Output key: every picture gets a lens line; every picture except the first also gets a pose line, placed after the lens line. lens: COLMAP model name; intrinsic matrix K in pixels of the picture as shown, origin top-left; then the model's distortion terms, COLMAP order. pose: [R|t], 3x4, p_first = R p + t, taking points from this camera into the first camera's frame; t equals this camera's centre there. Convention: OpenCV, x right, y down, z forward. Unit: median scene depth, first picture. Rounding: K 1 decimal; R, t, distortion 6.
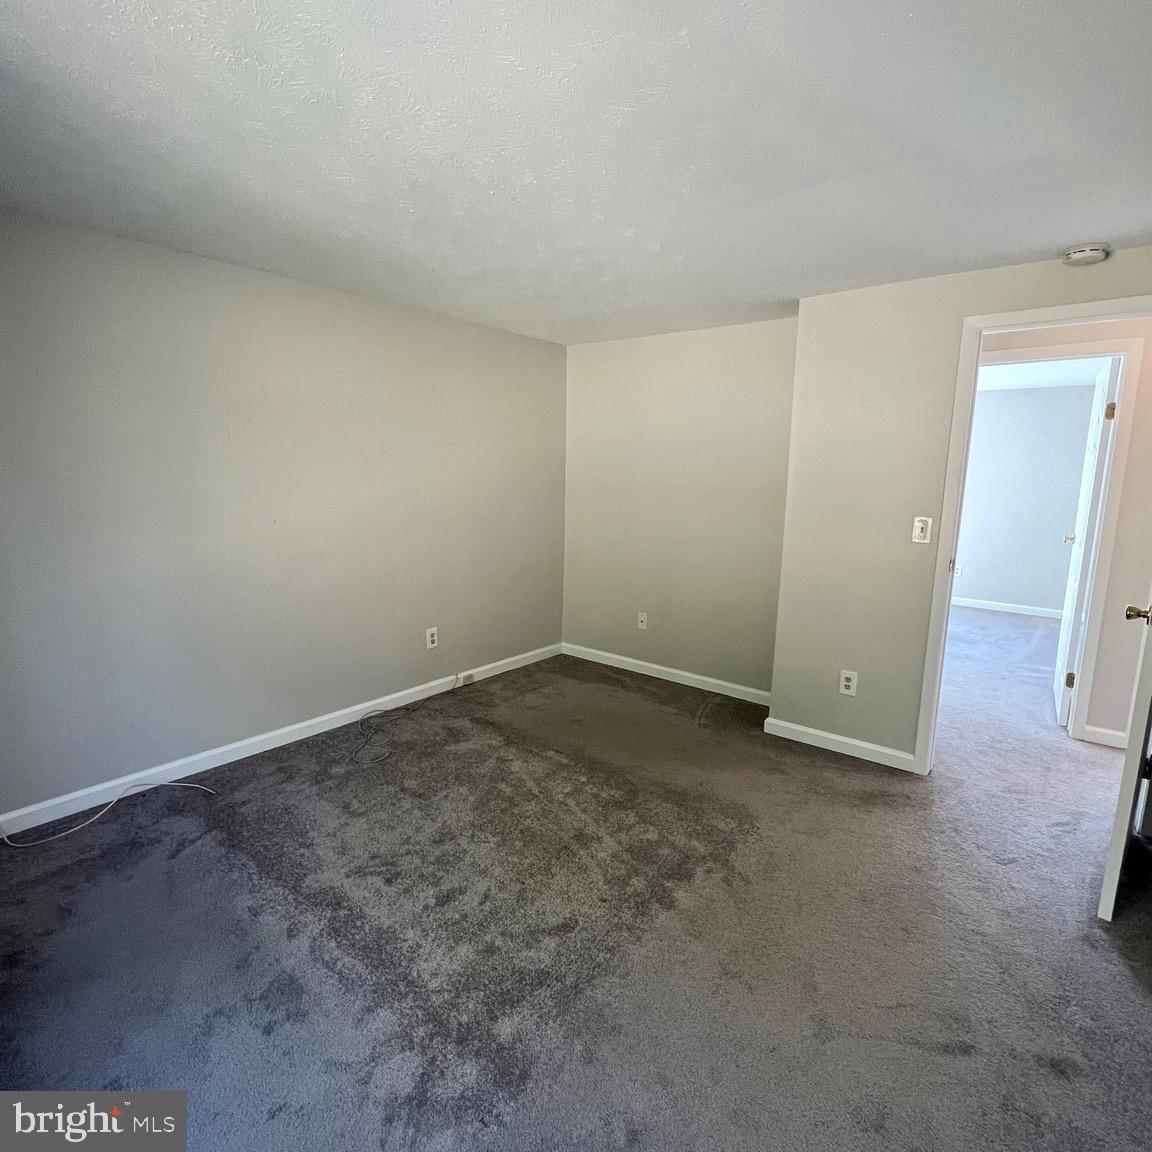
lens RADIAL K [[609.3, 0, 575.4], [0, 609.3, 576.8], [0, 0, 1]] dist [-0.030550, -0.000097]
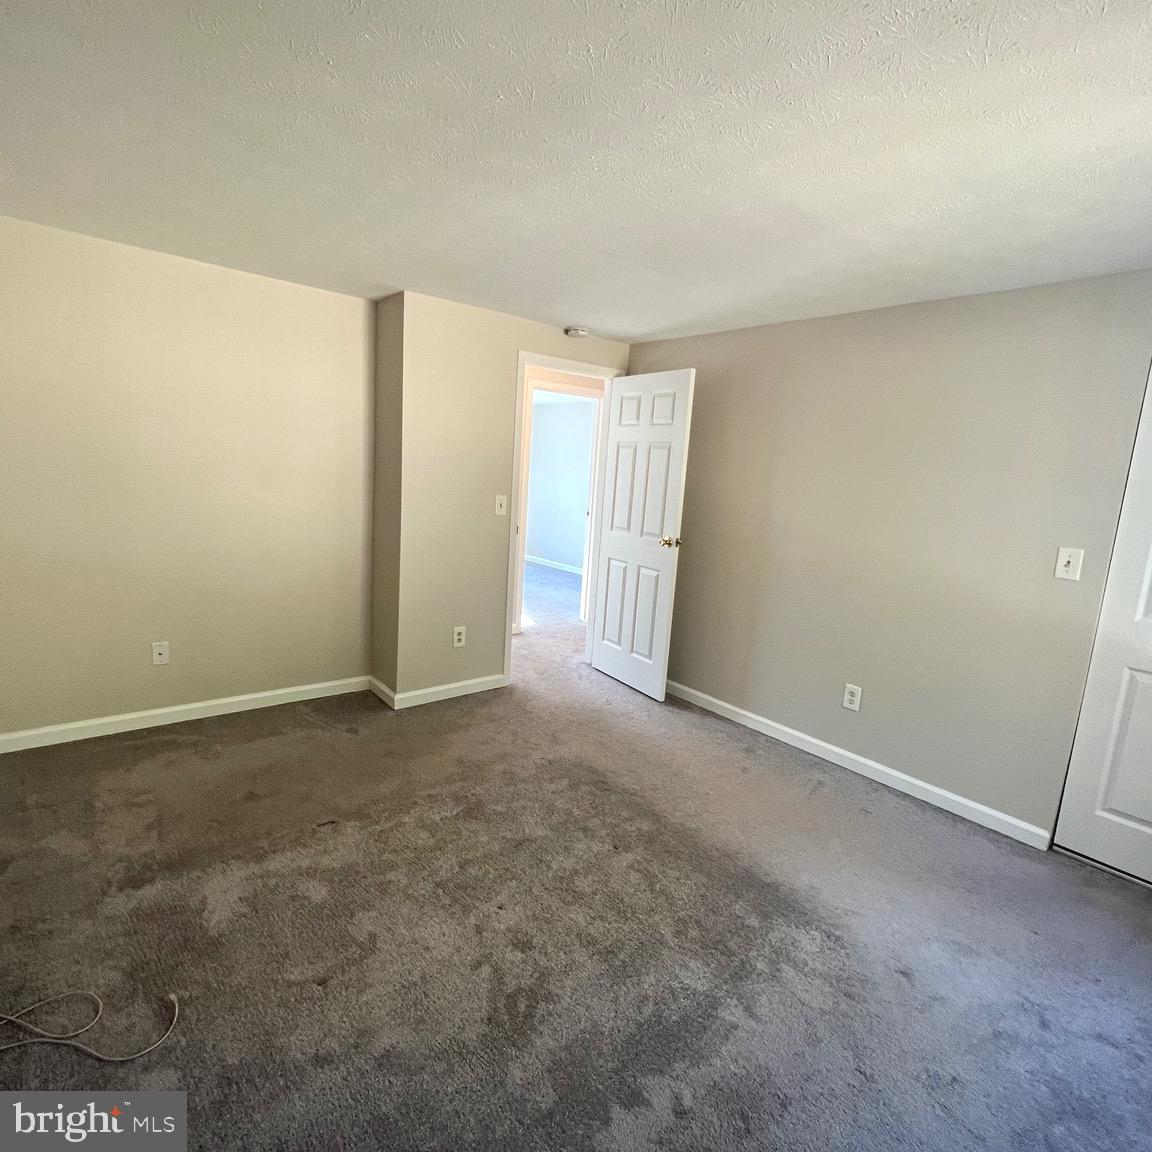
lens RADIAL K [[609.3, 0, 575.0], [0, 609.3, 571.9], [0, 0, 1]] dist [-0.030550, -0.000097]
pose [[0.201226, -0.160412, 0.966321, -0.575146], [0.110113, 0.983951, 0.140409, -0.083638], [-0.973336, 0.078151, 0.215660, 0.458741]]
